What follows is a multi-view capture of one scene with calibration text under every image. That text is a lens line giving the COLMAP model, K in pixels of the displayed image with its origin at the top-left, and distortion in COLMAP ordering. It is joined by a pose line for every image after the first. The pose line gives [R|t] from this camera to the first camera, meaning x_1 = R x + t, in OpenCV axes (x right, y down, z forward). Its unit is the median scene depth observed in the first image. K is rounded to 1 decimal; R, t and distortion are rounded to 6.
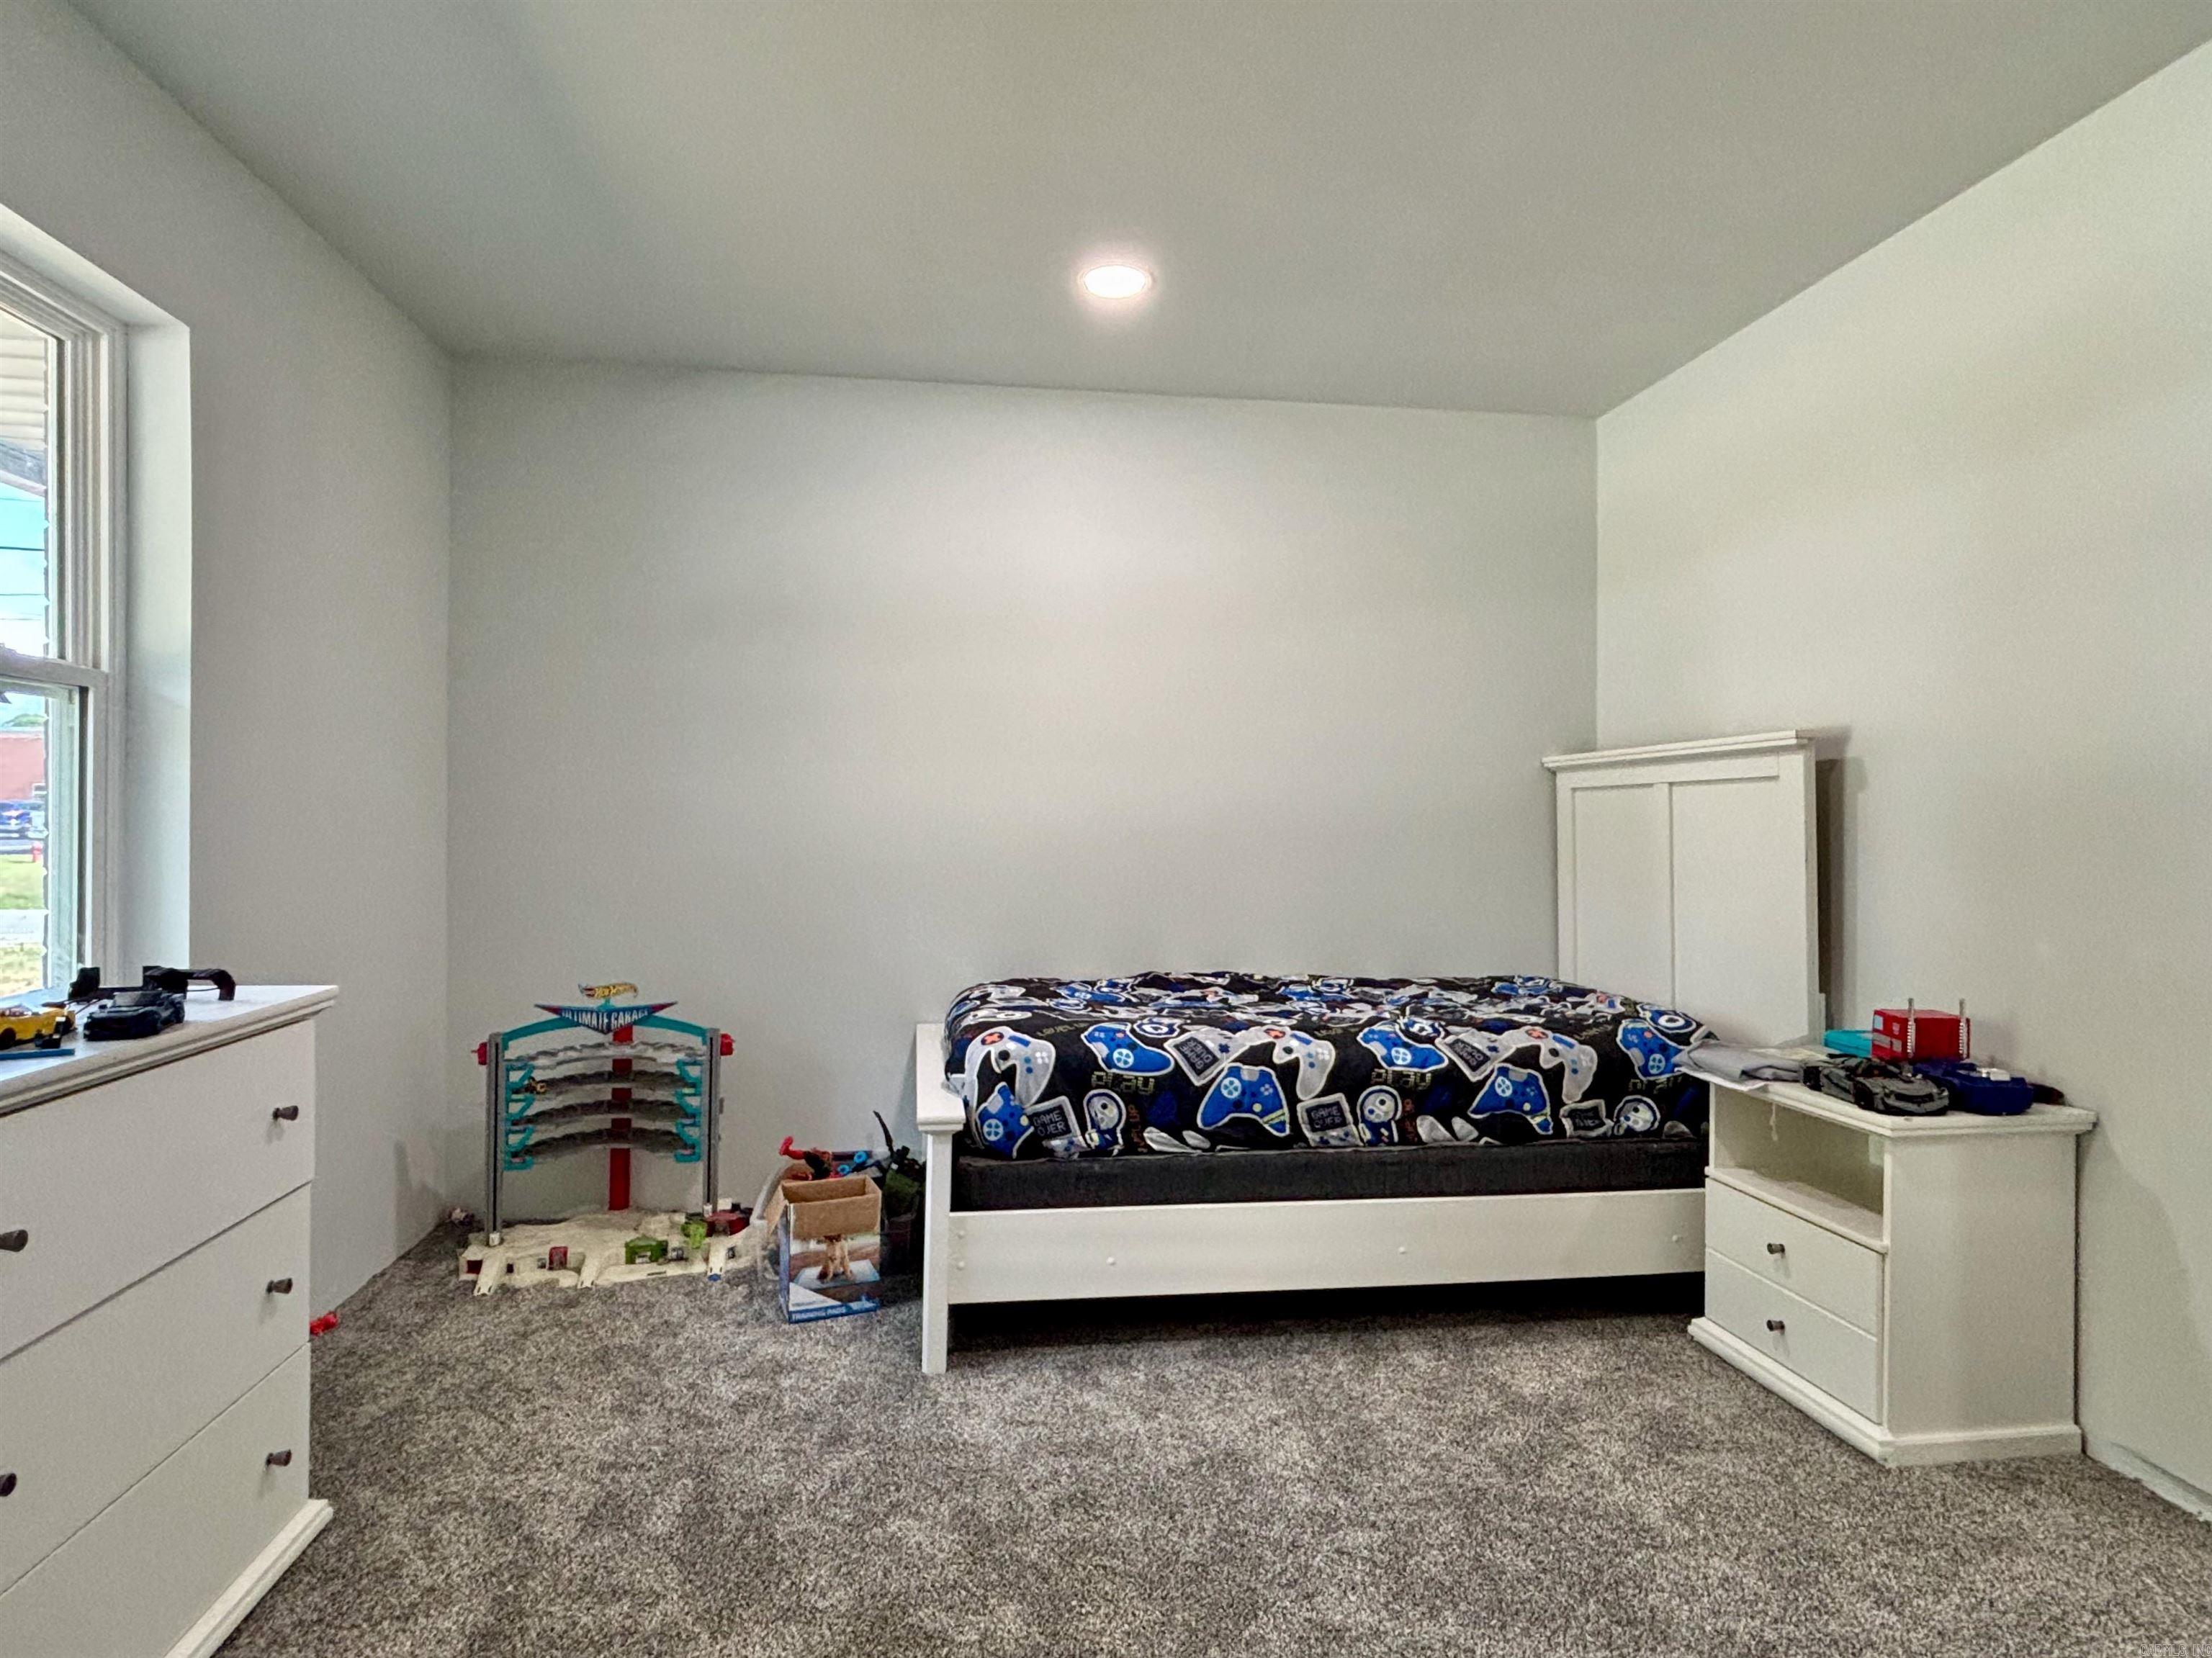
lens RADIAL K [[1284.8, 0, 1102.4], [0, 1284.8, 830.1], [0, 0, 1]] dist [0.084904, -0.148922]
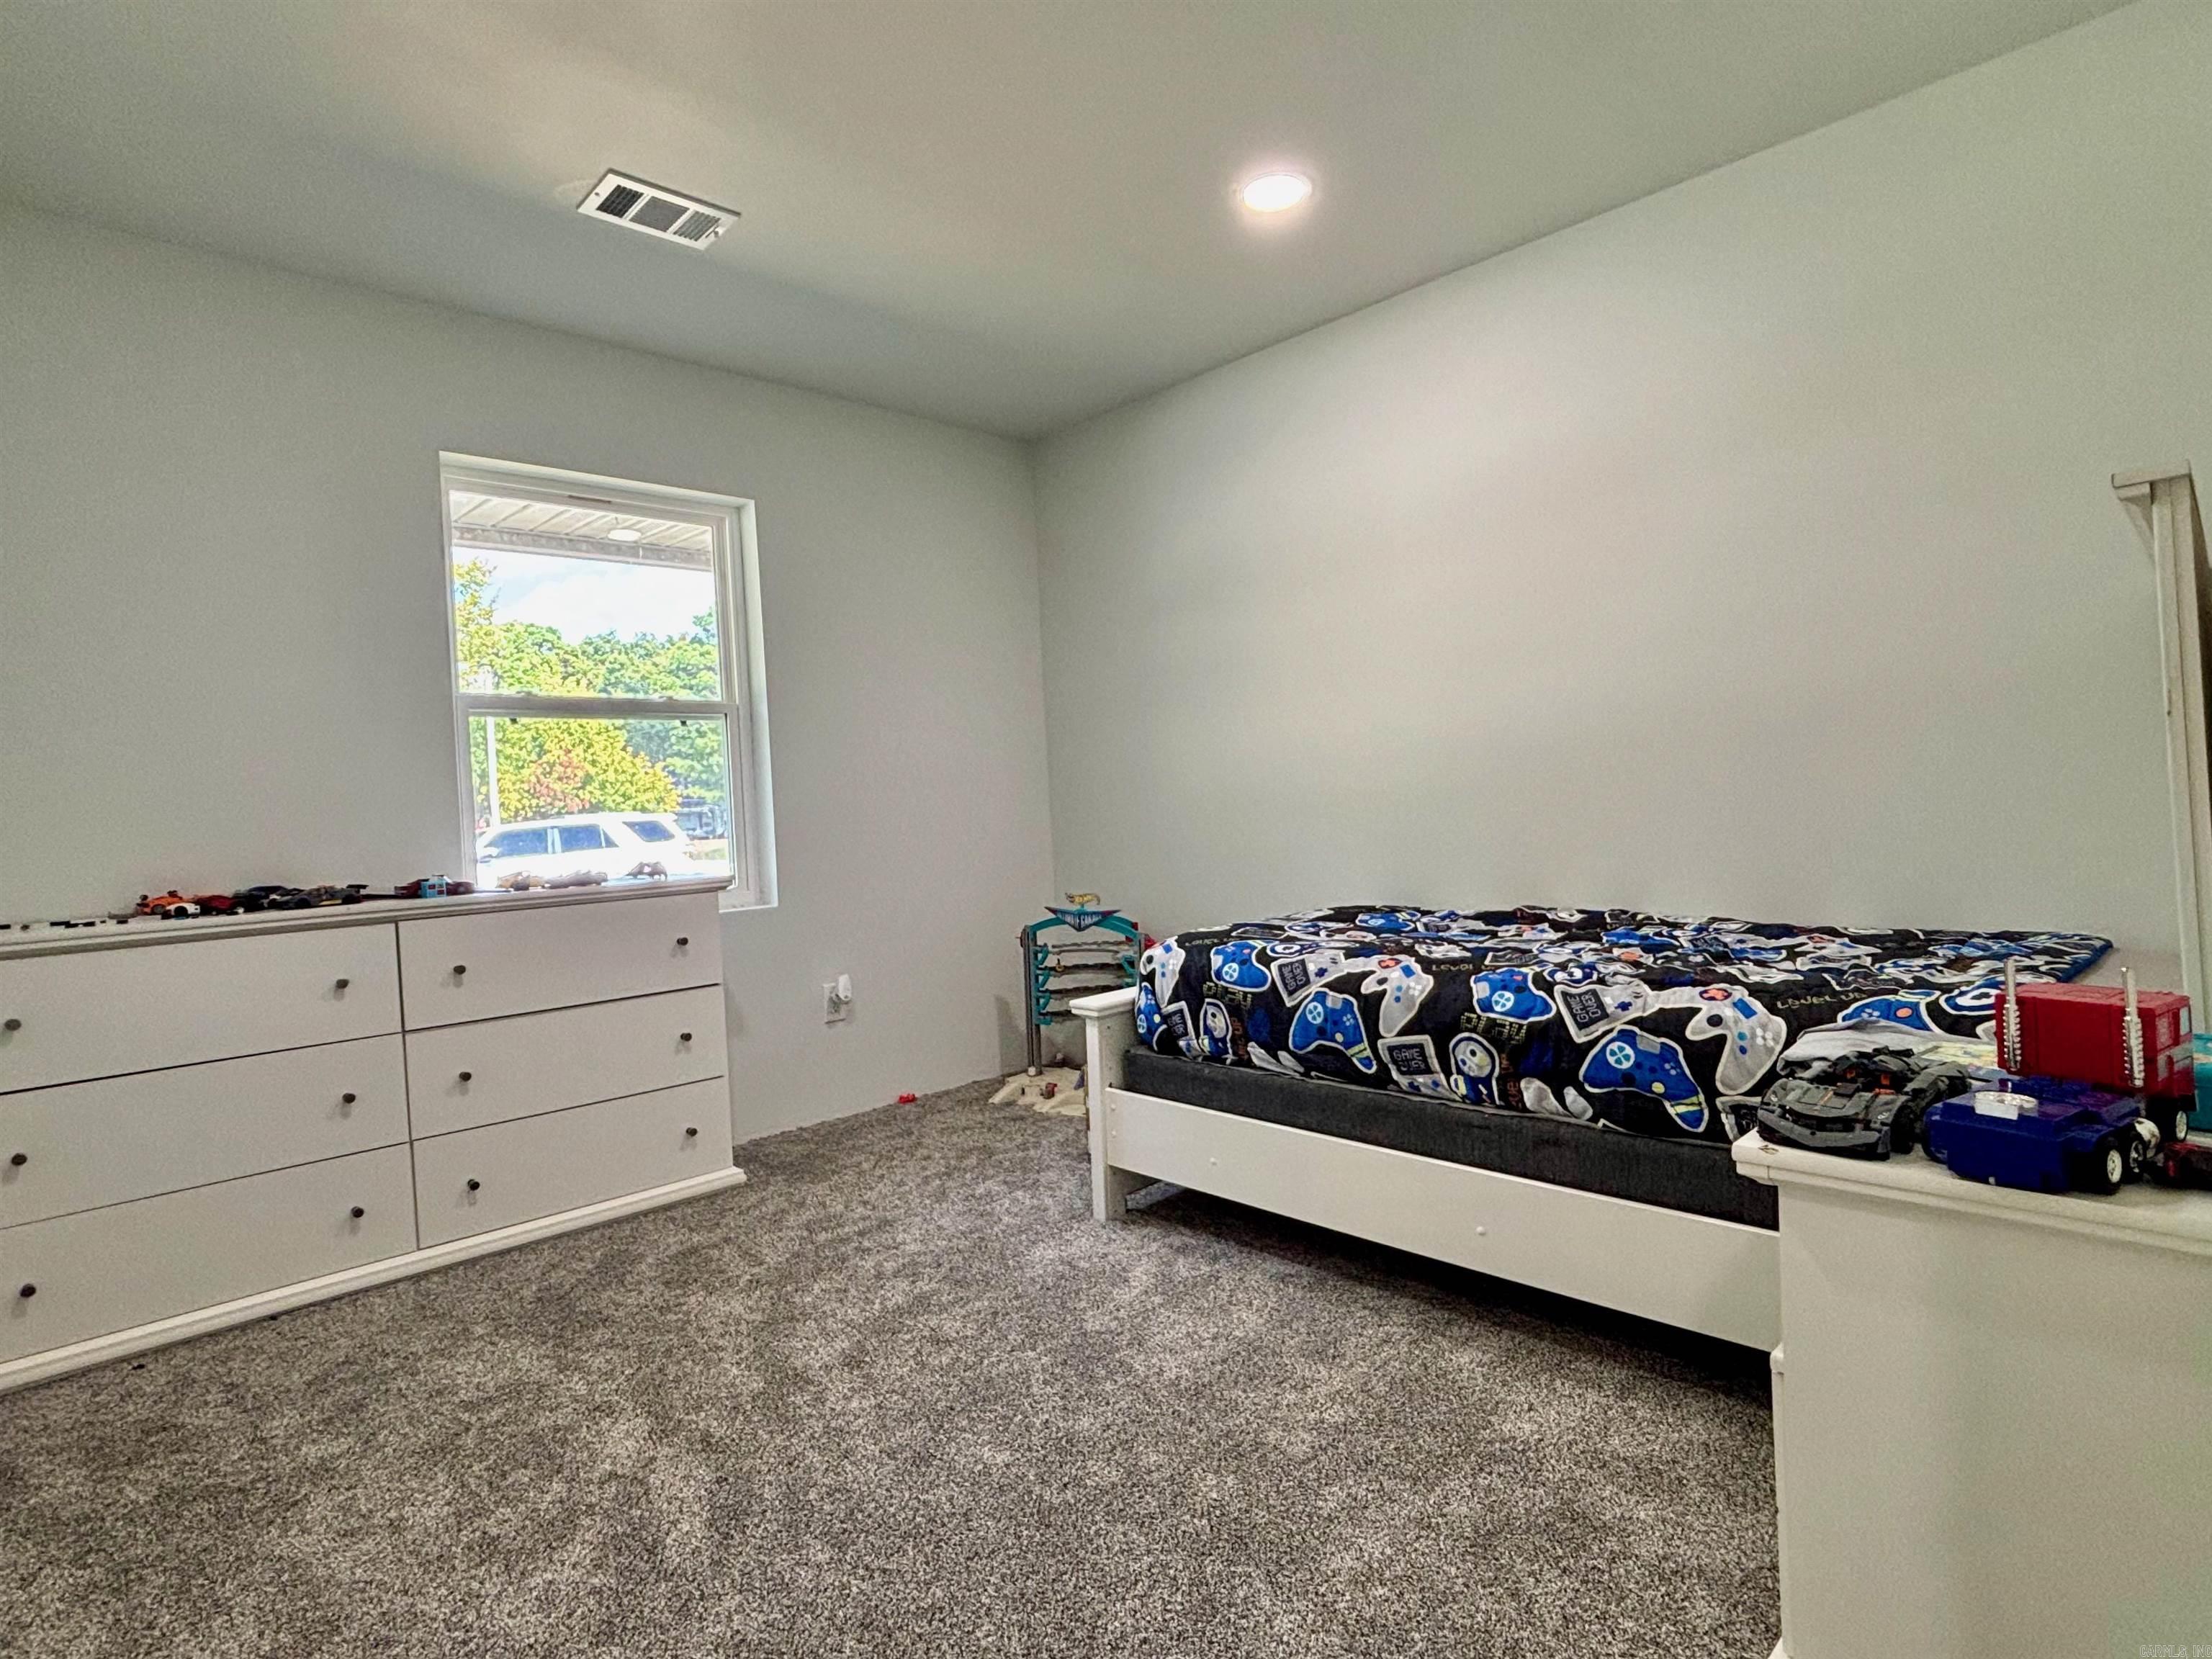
lens RADIAL K [[1234.1, 0, 1098.1], [0, 1234.1, 821.8], [0, 0, 1]] dist [0.035906, -0.068182]
pose [[0.548674, -0.021314, -0.835765, 0.769941], [0.036420, 0.999335, -0.001576, 0.054128], [0.835243, -0.029574, 0.549085, 0.366403]]
